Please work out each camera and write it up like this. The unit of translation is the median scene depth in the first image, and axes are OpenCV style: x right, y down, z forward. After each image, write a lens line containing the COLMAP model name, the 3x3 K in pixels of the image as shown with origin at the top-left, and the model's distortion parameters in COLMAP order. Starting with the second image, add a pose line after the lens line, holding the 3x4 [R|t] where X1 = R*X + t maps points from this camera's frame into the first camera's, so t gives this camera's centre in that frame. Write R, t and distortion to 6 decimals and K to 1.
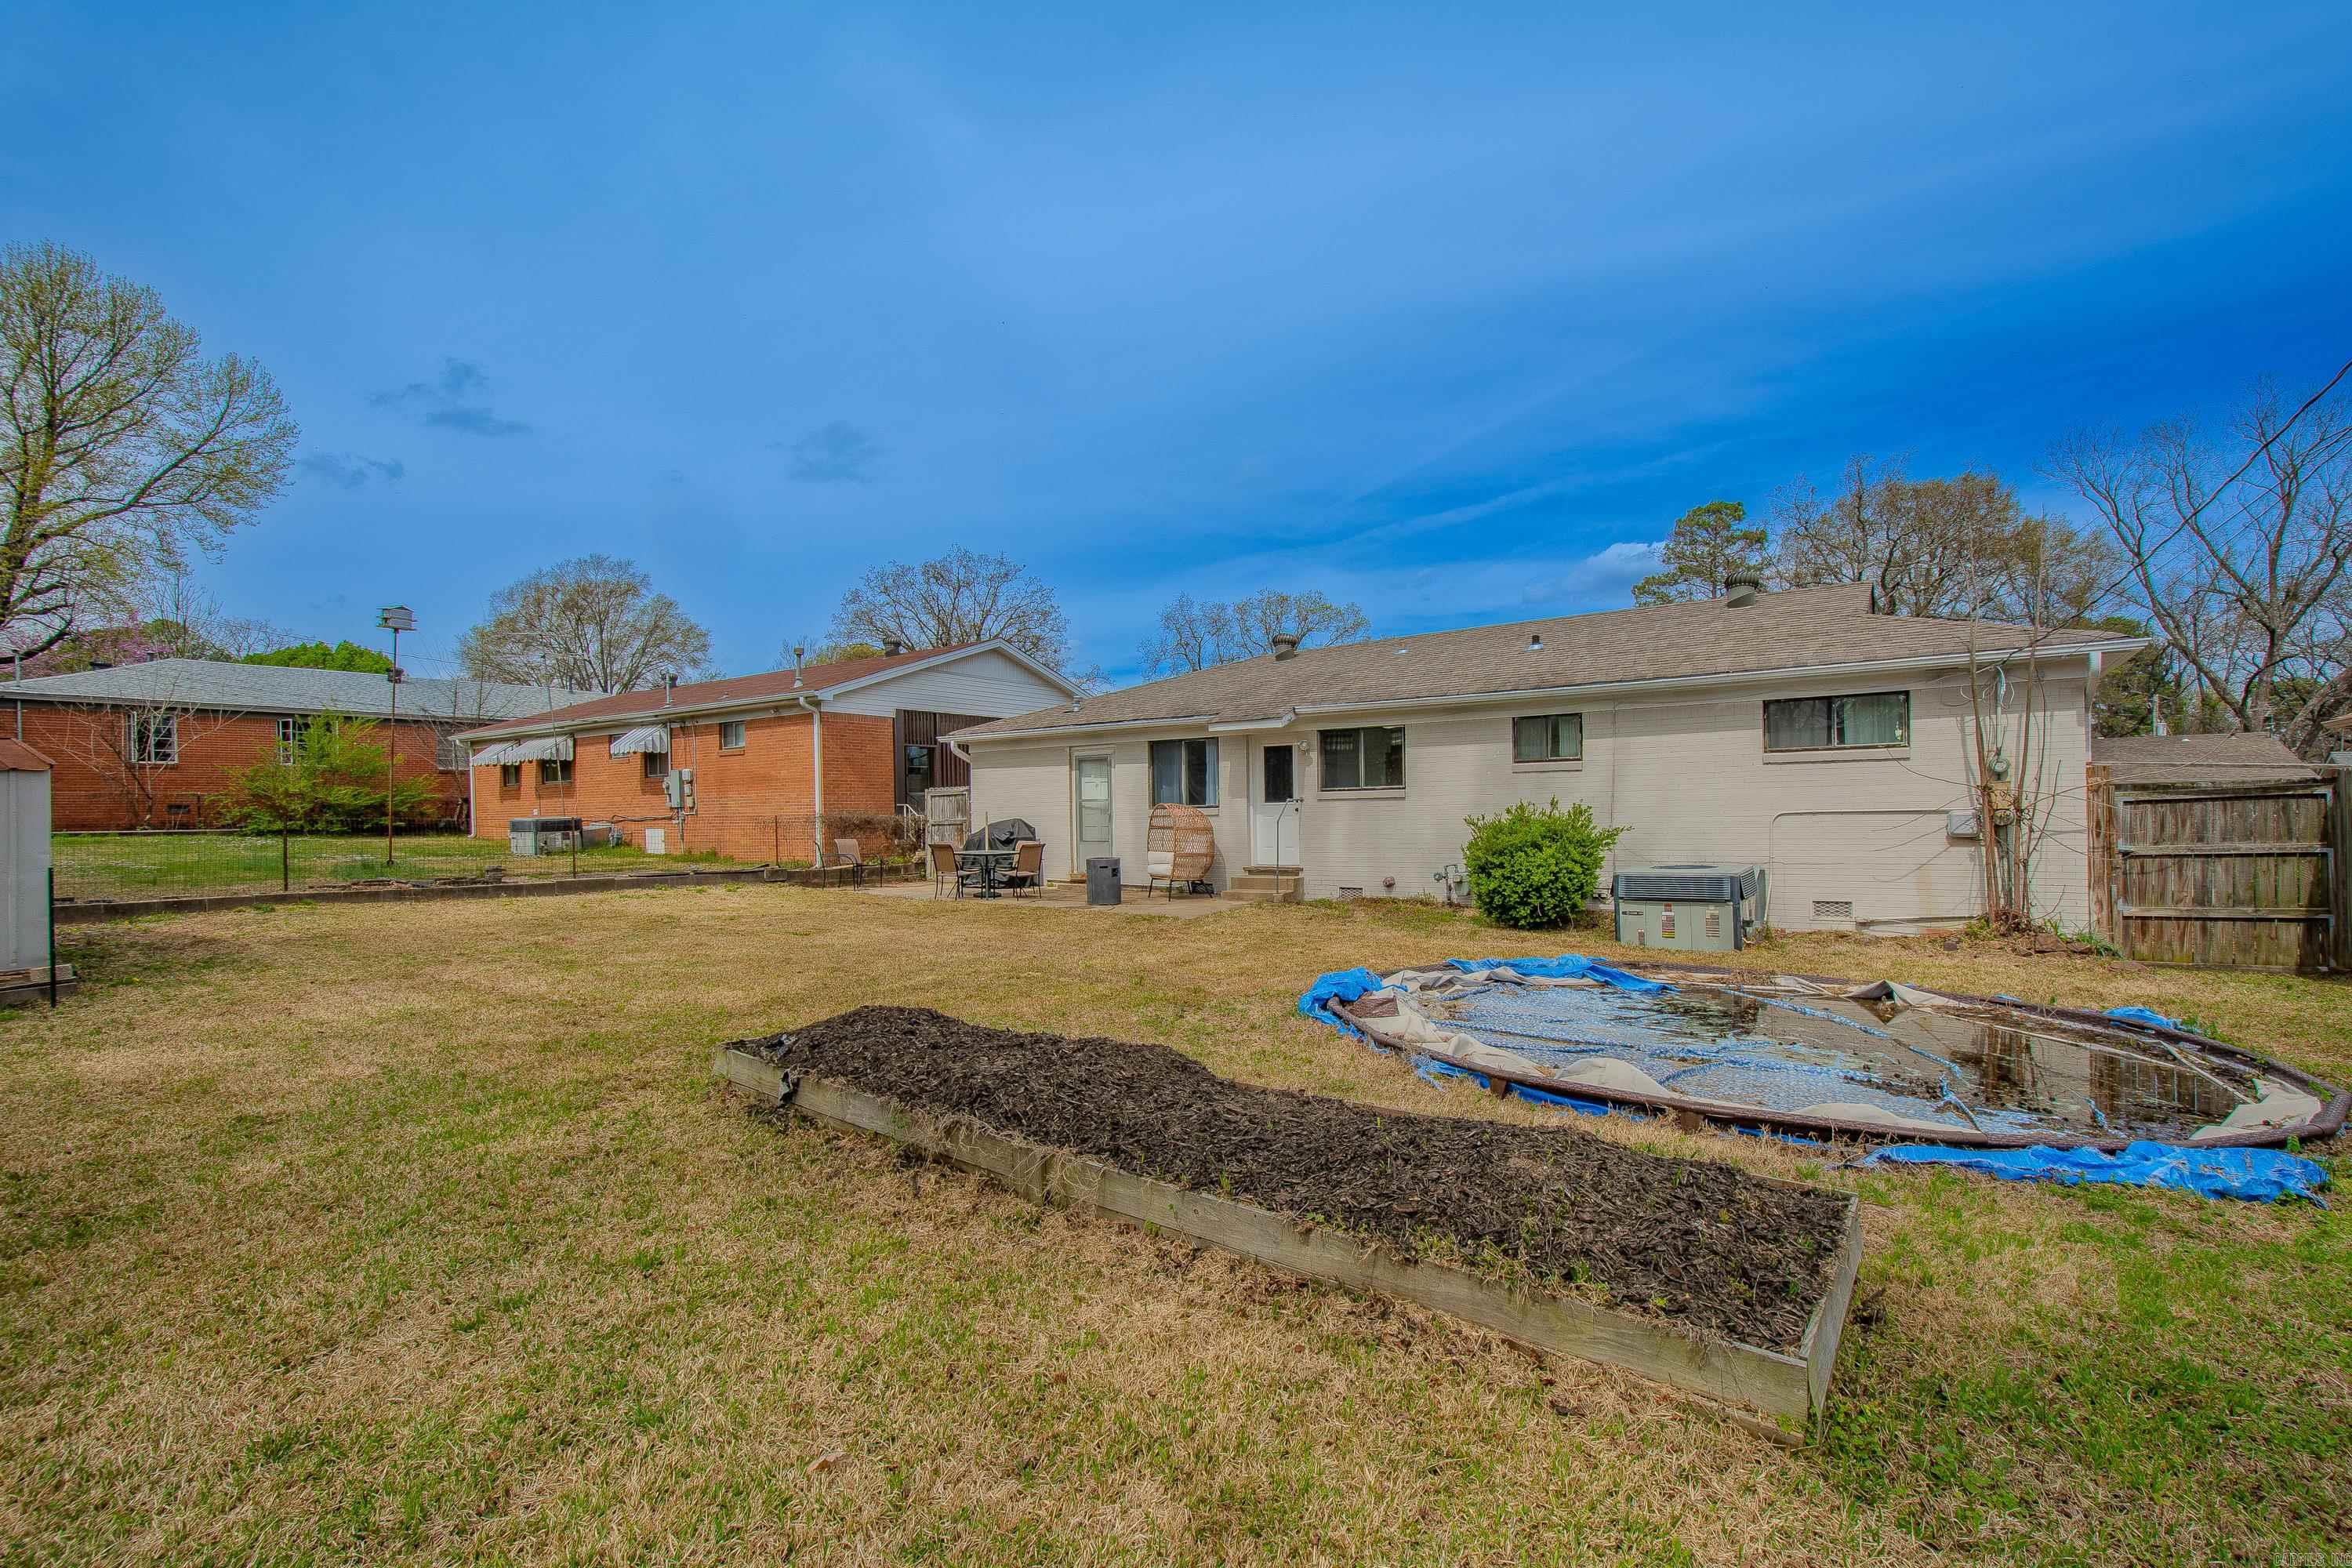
lens RADIAL K [[1032.9, 0, 1214.6], [0, 1032.9, 822.6], [0, 0, 1]] dist [0.011299, -0.001217]
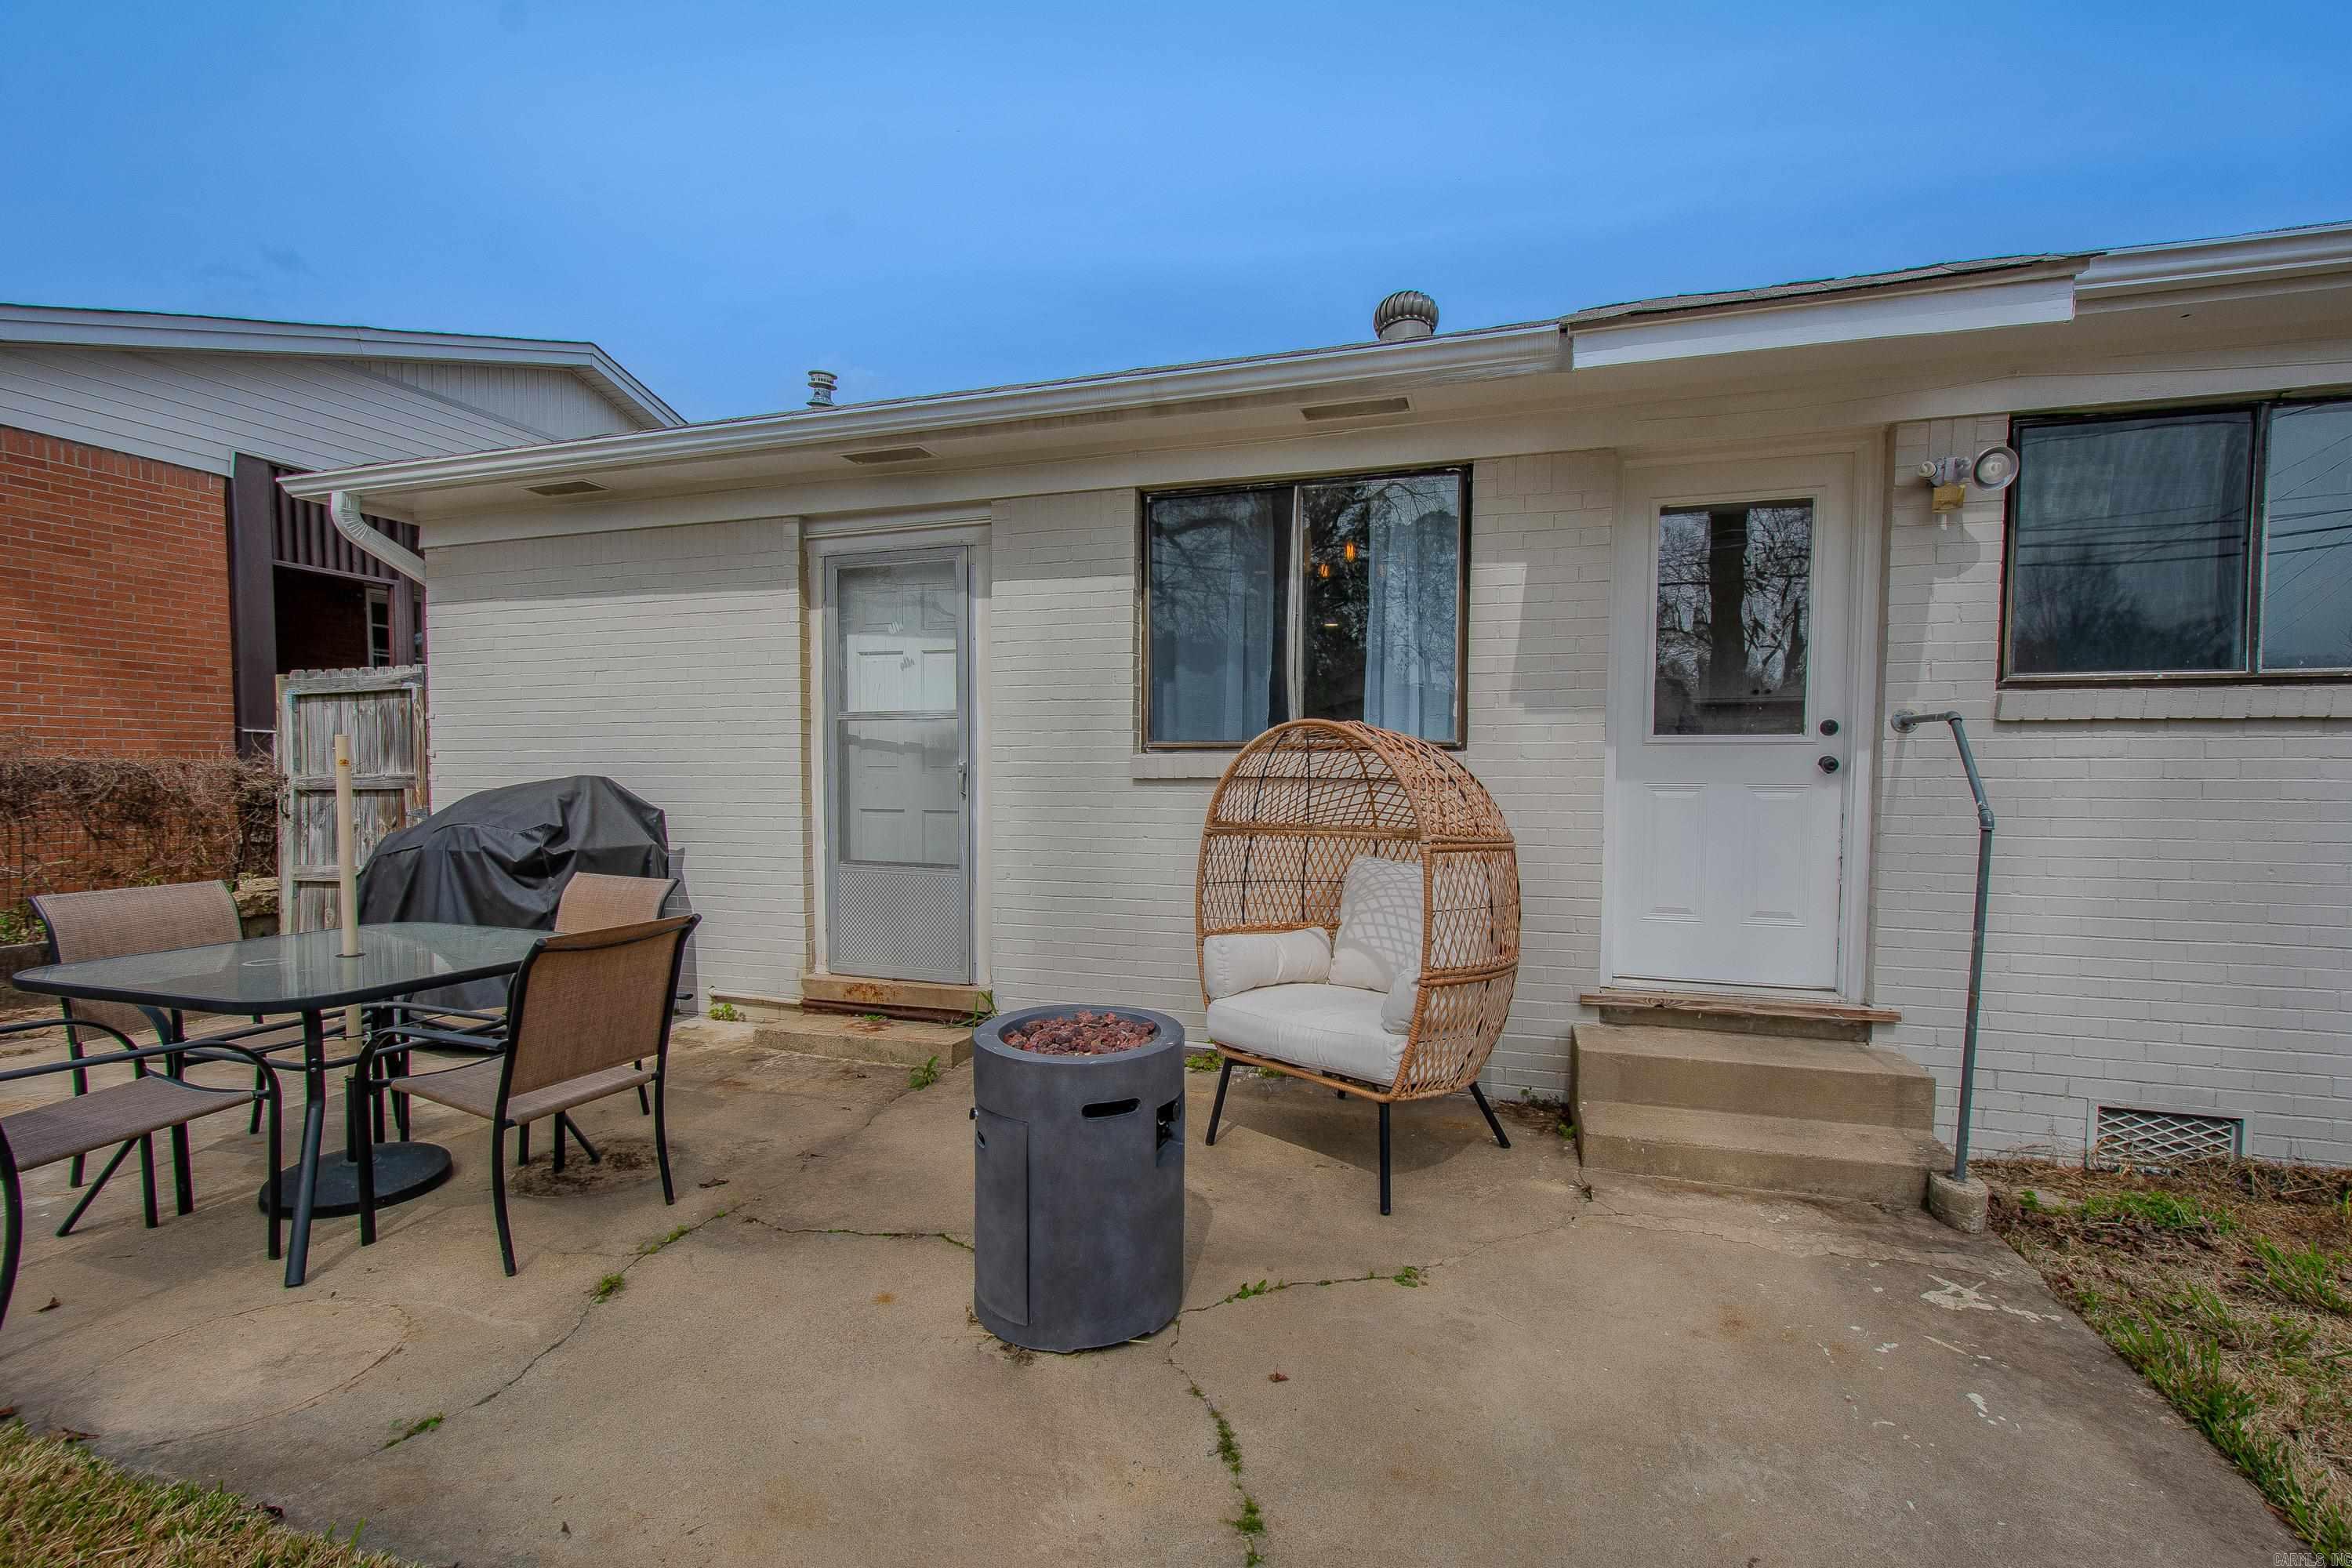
lens RADIAL K [[1022.2, 0, 1215.2], [0, 1022.2, 822.6], [0, 0, 1]] dist [0.009387, -0.000450]
pose [[0.959148, 0.008895, 0.282767, -0.114272], [-0.018124, 0.999384, 0.030039, -0.003134], [-0.282325, -0.033936, 0.958718, 0.723284]]
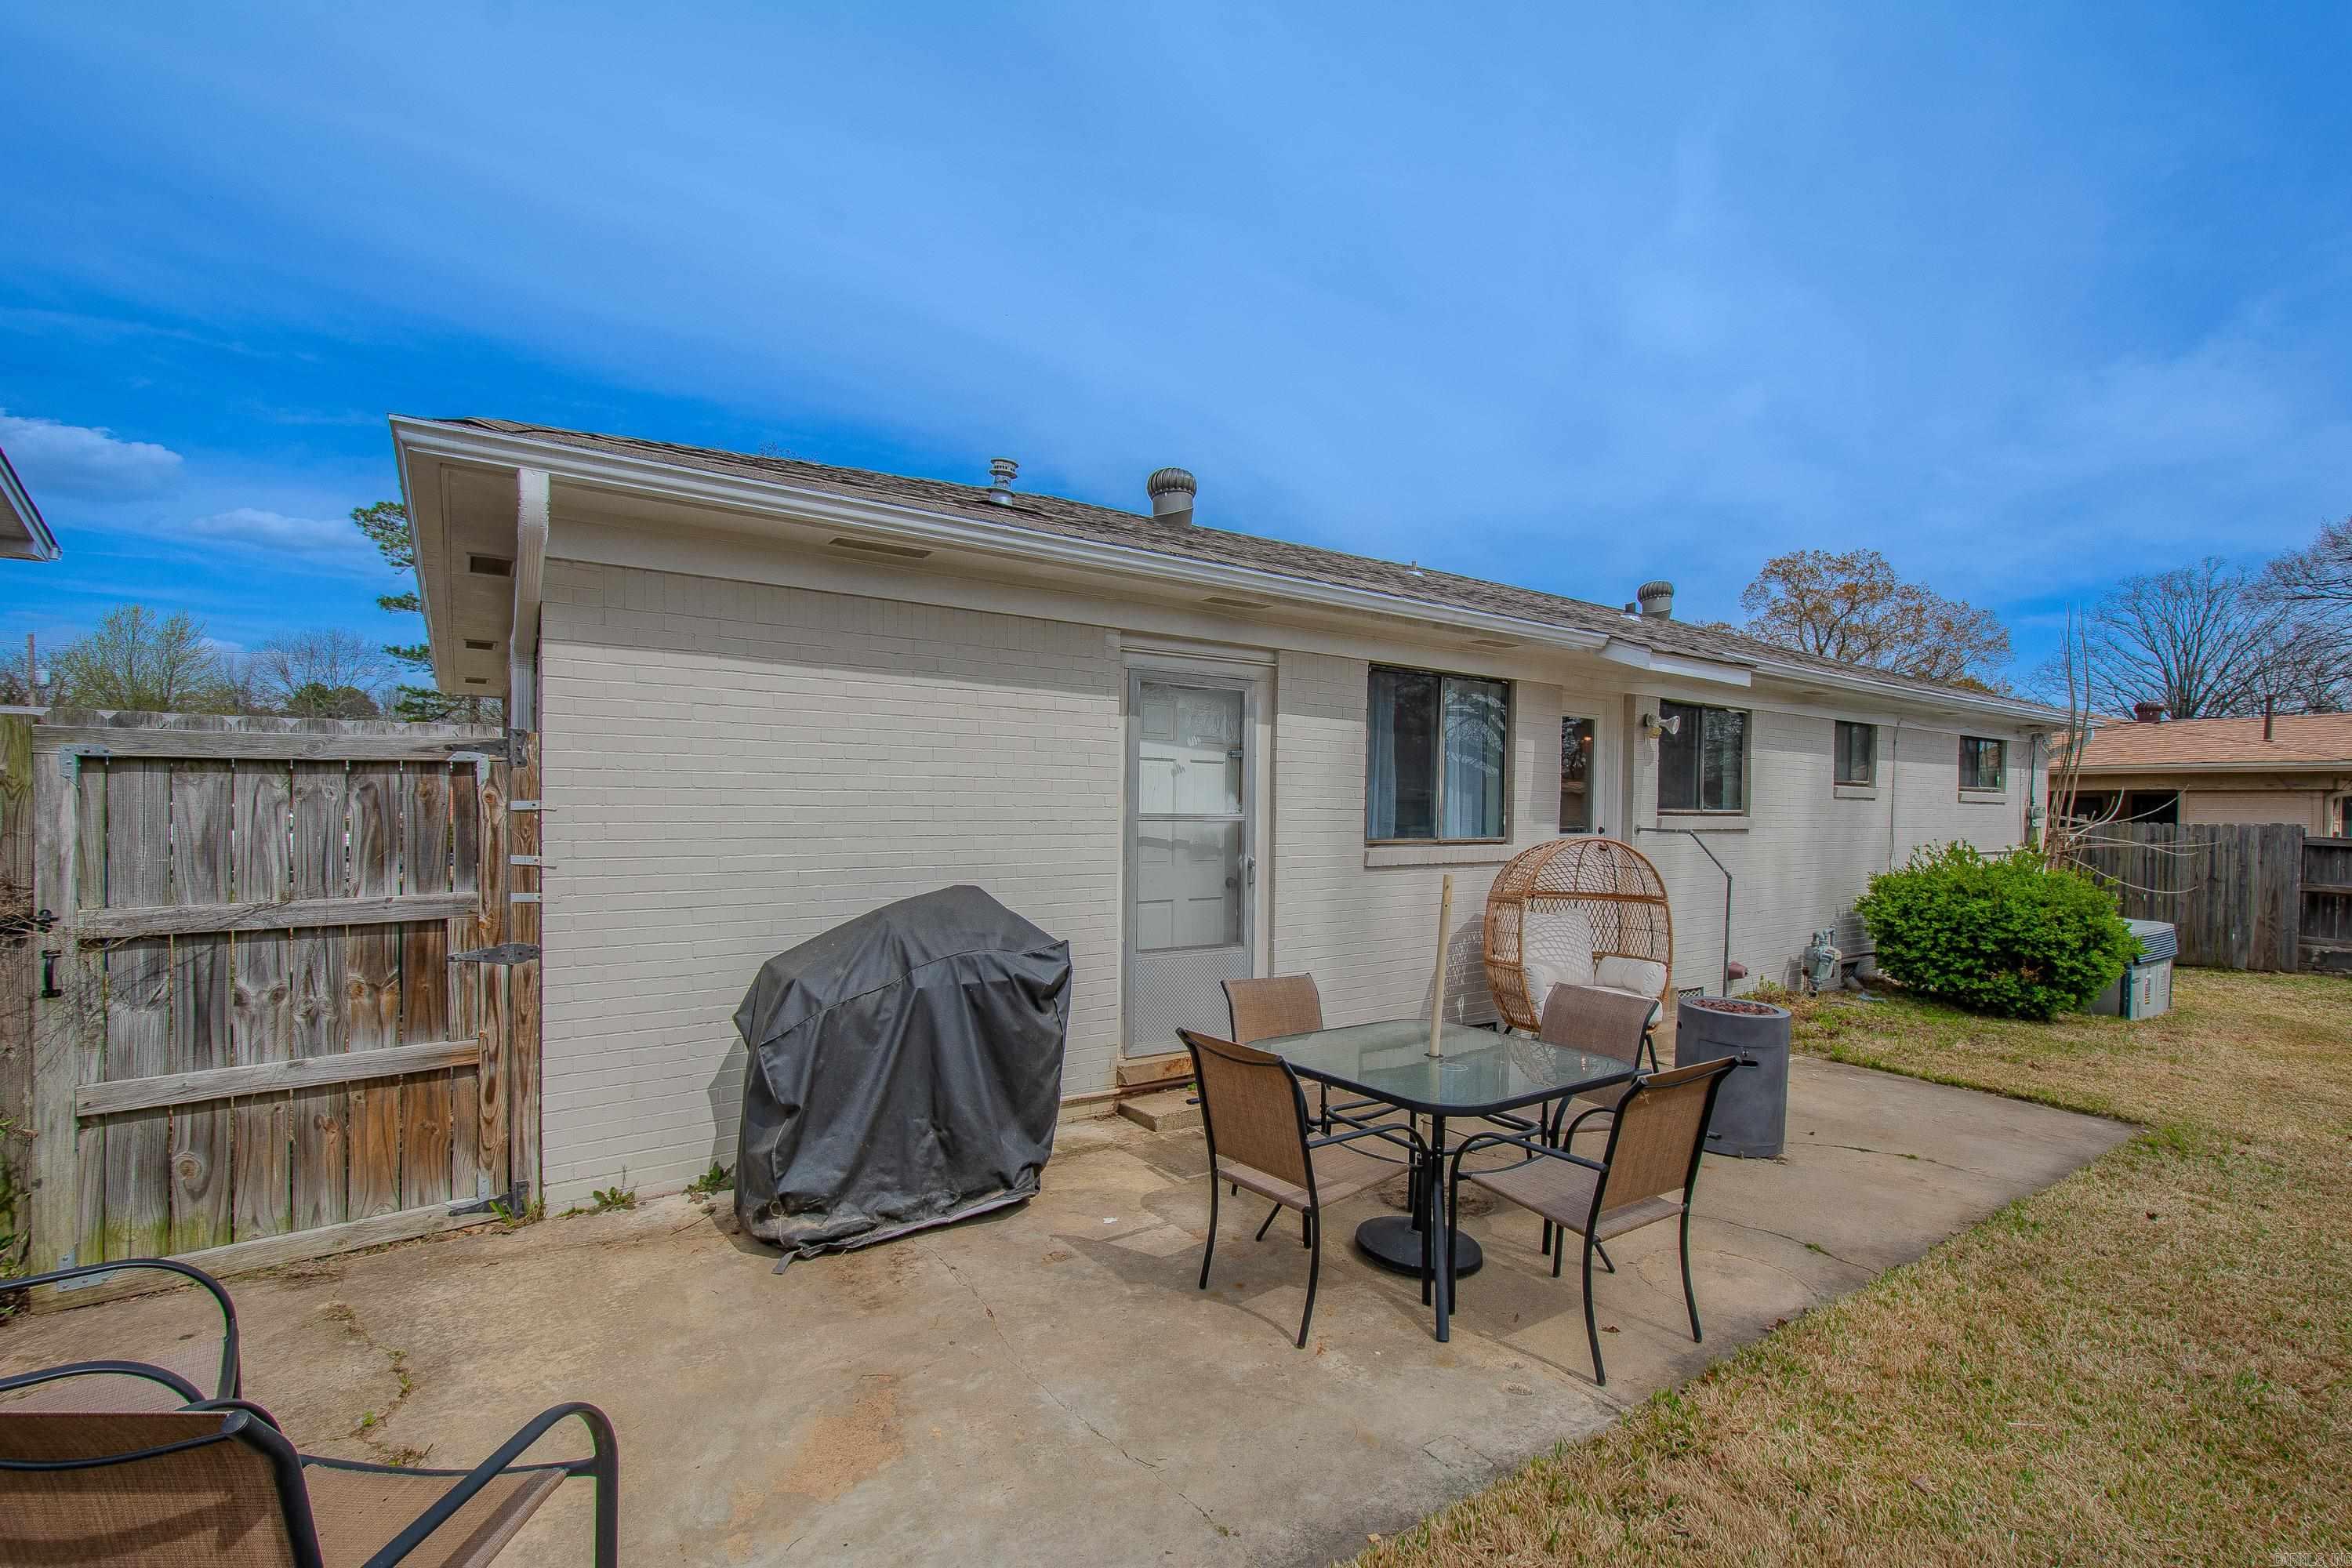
lens RADIAL K [[1024.3, 0, 1209.0], [0, 1024.3, 822.6], [0, 0, 1]] dist [0.026185, -0.014888]
pose [[0.356956, 0.008533, 0.934082, -0.412434], [-0.005852, 0.999959, -0.006899, -0.018399], [-0.934103, -0.003003, 0.356991, 0.895496]]
